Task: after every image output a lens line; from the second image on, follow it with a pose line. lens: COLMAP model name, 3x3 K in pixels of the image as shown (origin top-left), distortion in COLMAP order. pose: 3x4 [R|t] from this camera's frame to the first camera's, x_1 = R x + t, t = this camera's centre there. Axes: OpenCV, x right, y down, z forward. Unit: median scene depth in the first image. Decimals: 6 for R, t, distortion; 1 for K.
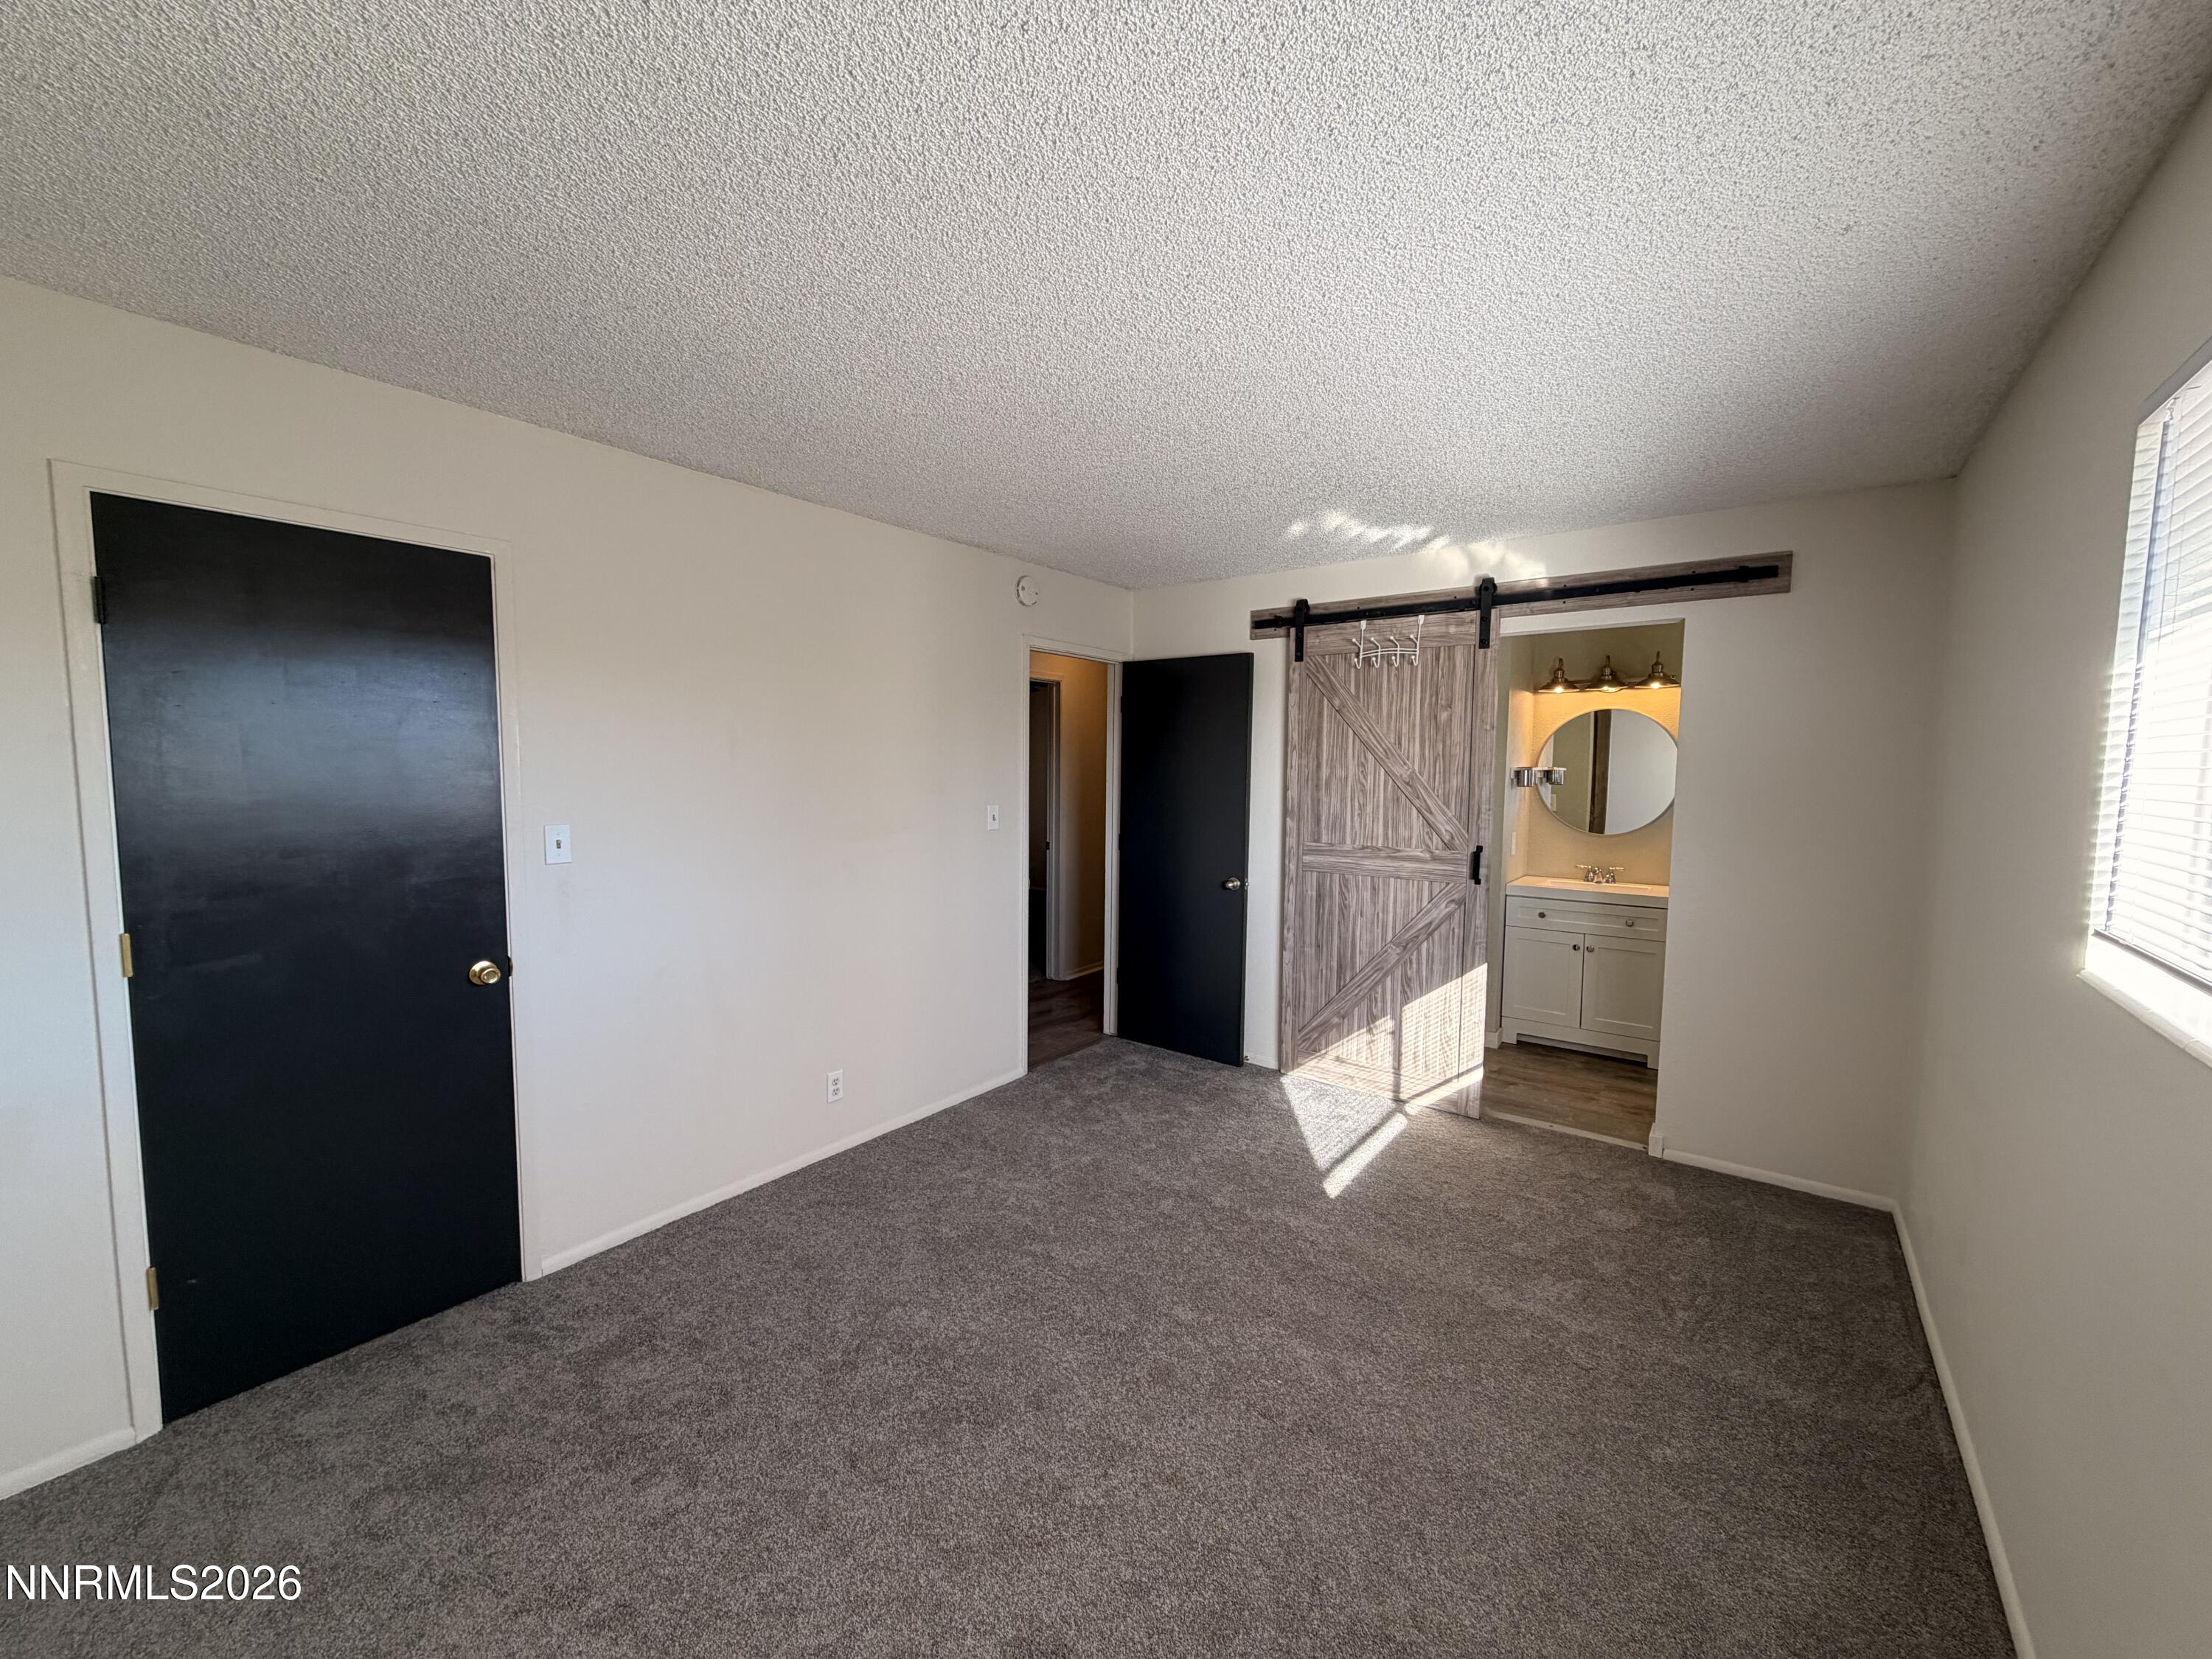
lens RADIAL K [[876.7, 0, 1099.6], [0, 876.7, 824.6], [0, 0, 1]] dist [-0.000805, 0.000247]
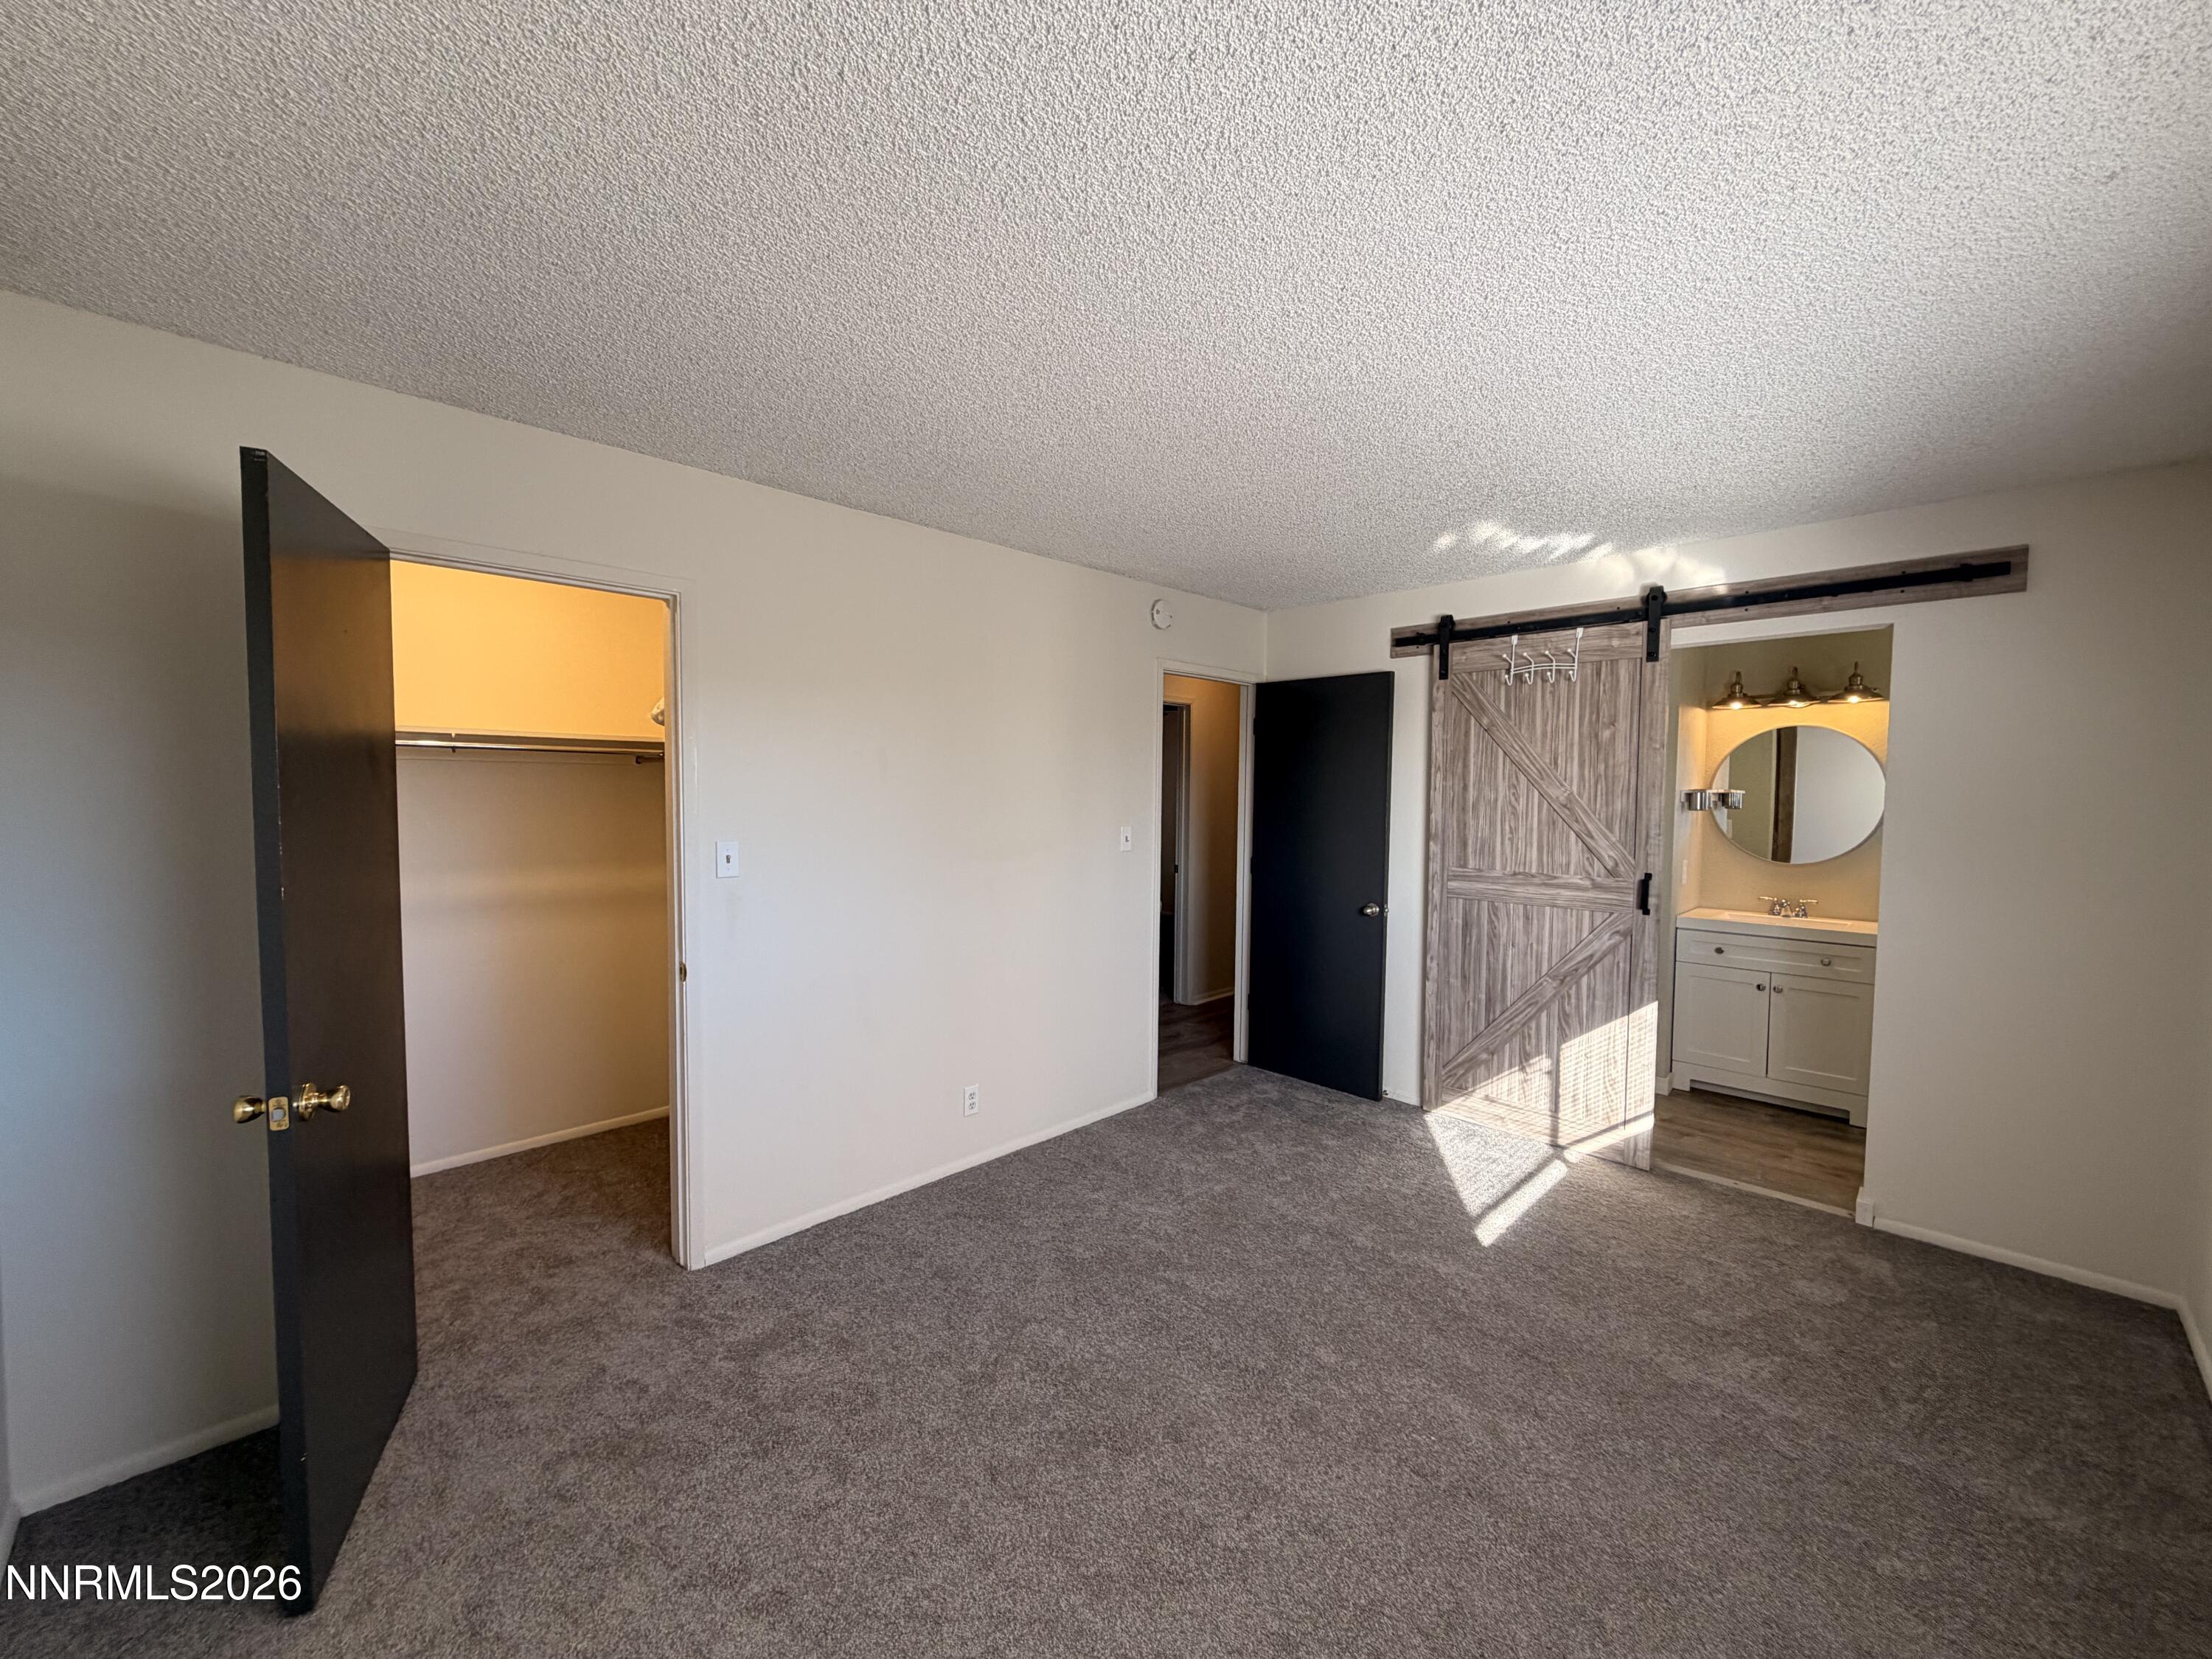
lens RADIAL K [[876.7, 0, 1101.1], [0, 876.7, 825.1], [0, 0, 1]] dist [-0.000805, 0.000247]
pose [[0.990369, 0.005750, -0.138330, -0.021267], [-0.009490, 0.999607, -0.026395, 0.005456], [0.138124, 0.027454, 0.990034, 0.000434]]
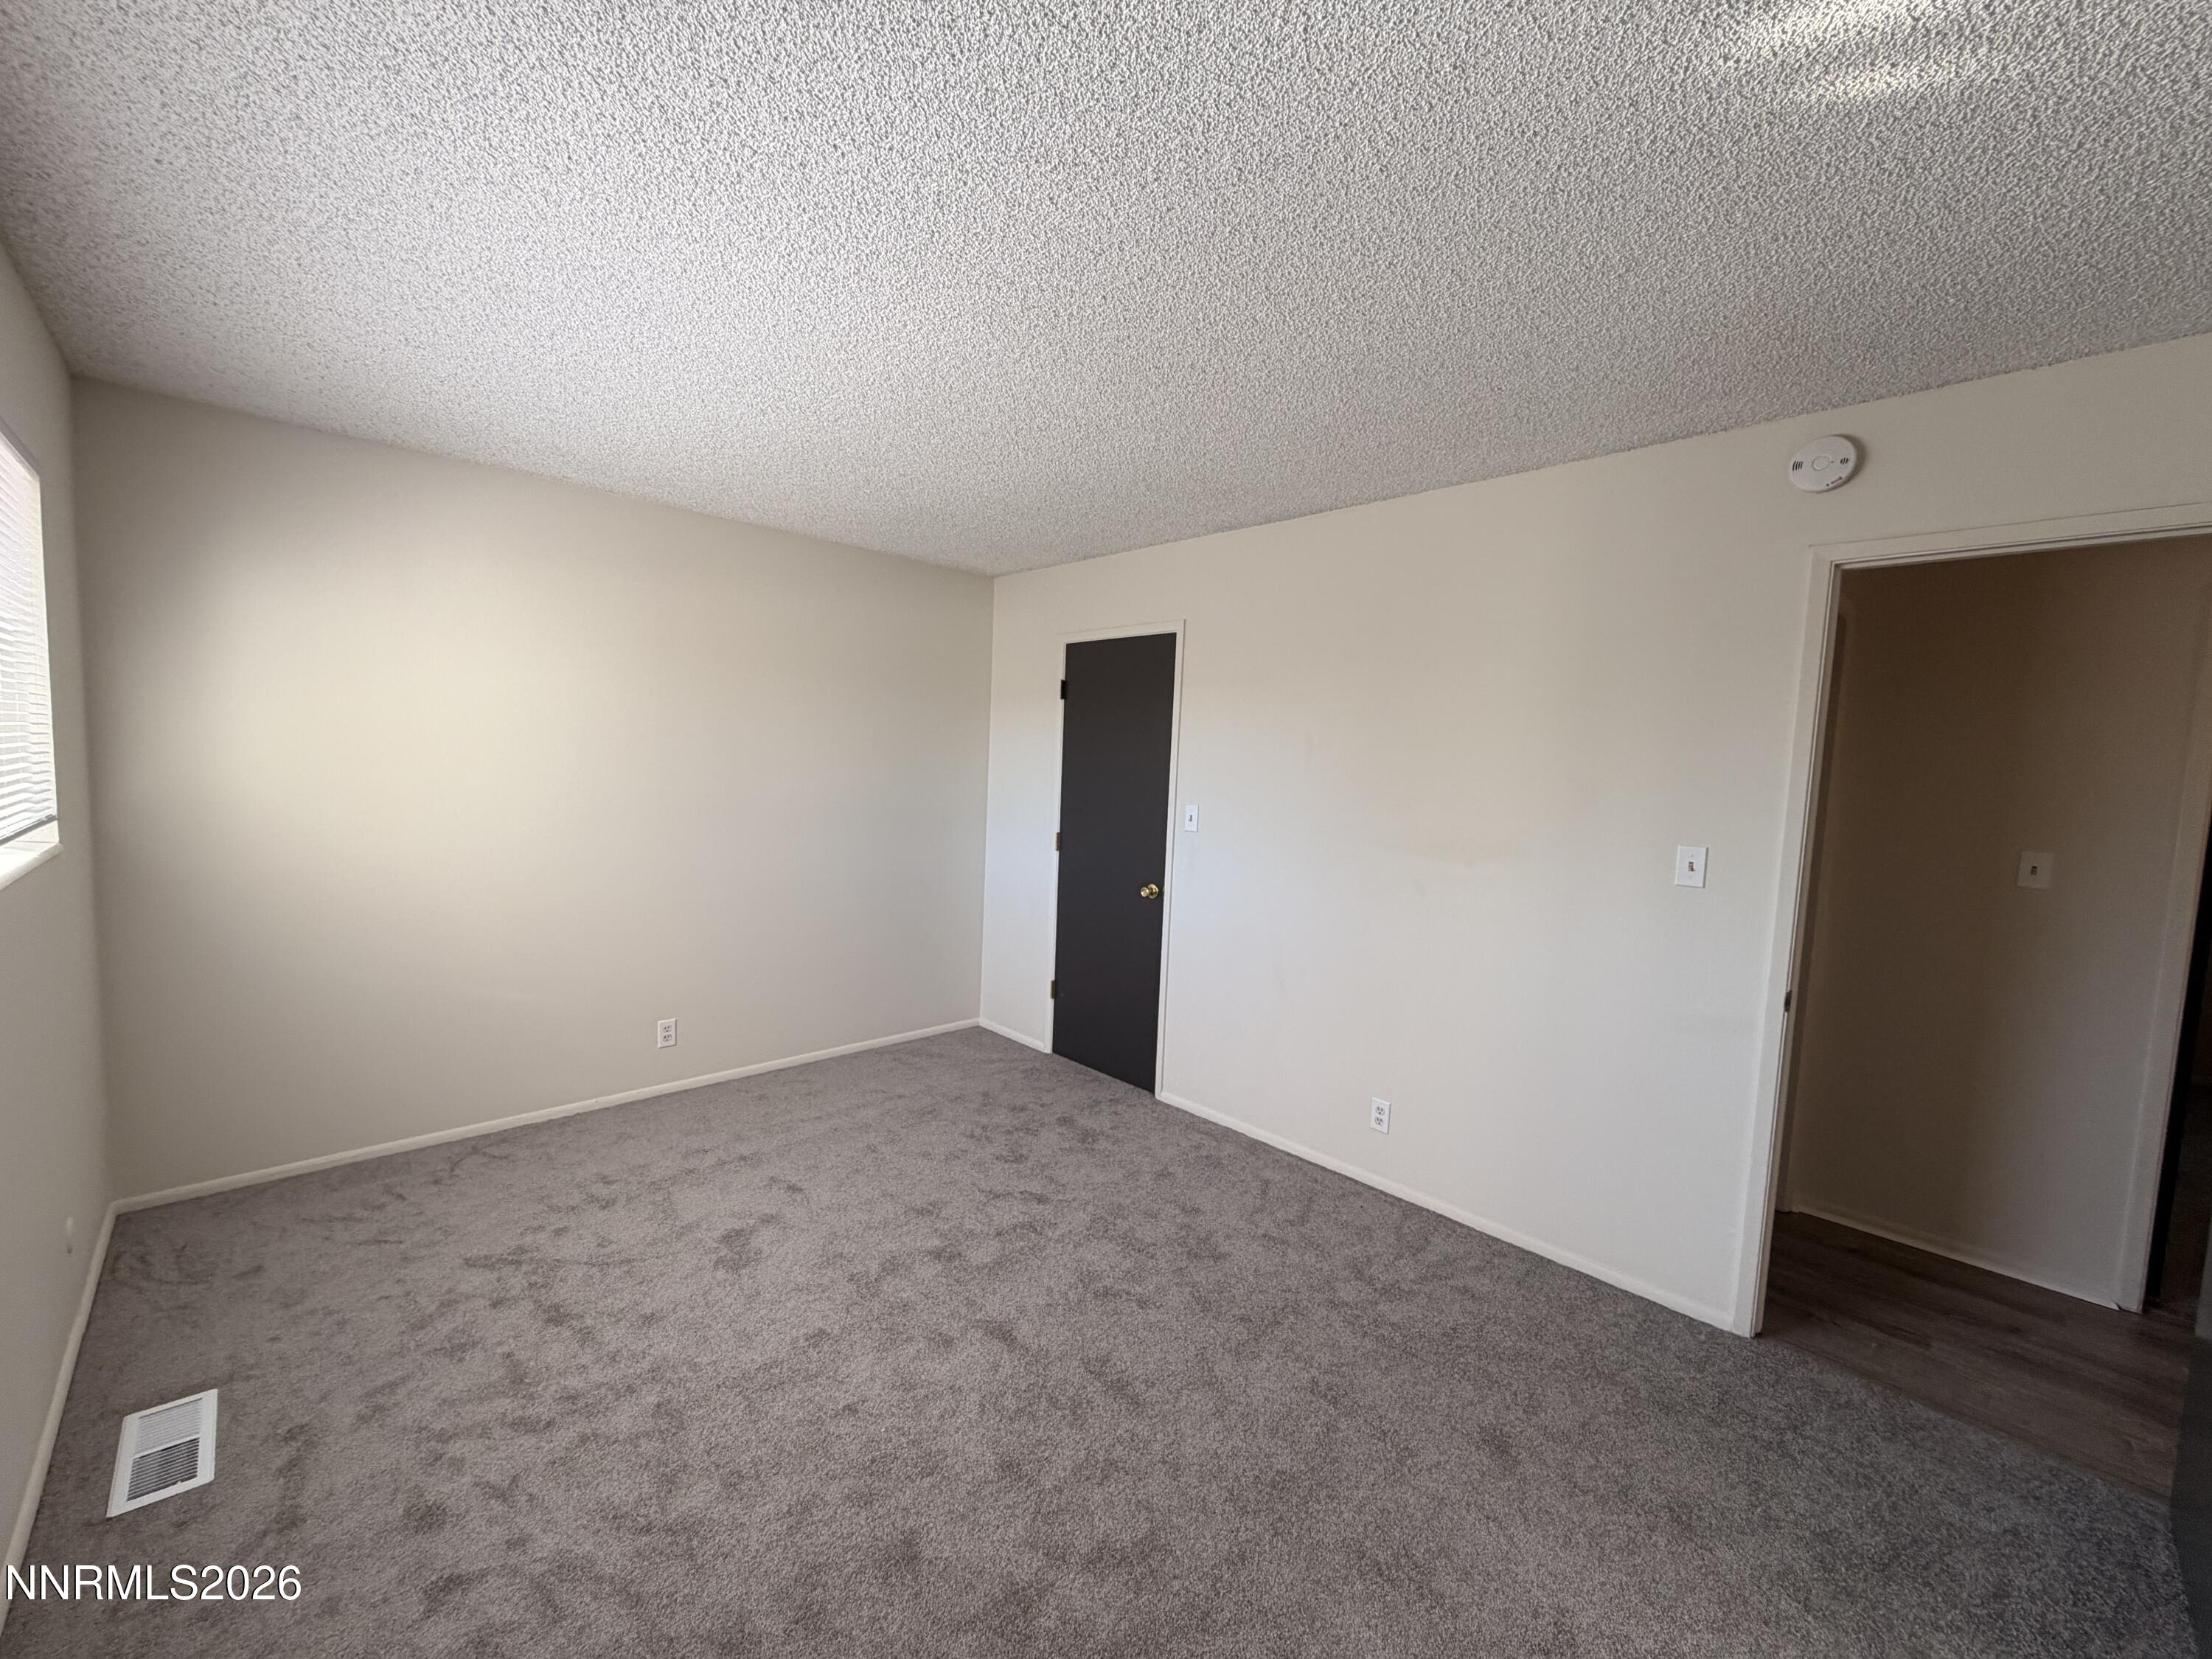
lens RADIAL K [[876.7, 0, 1098.5], [0, 876.7, 834.9], [0, 0, 1]] dist [-0.000805, 0.000247]
pose [[-0.152175, 0.064063, -0.986275, 1.085110], [-0.113918, 0.990110, 0.081889, -0.066327], [0.981766, 0.124816, -0.143372, 1.349558]]
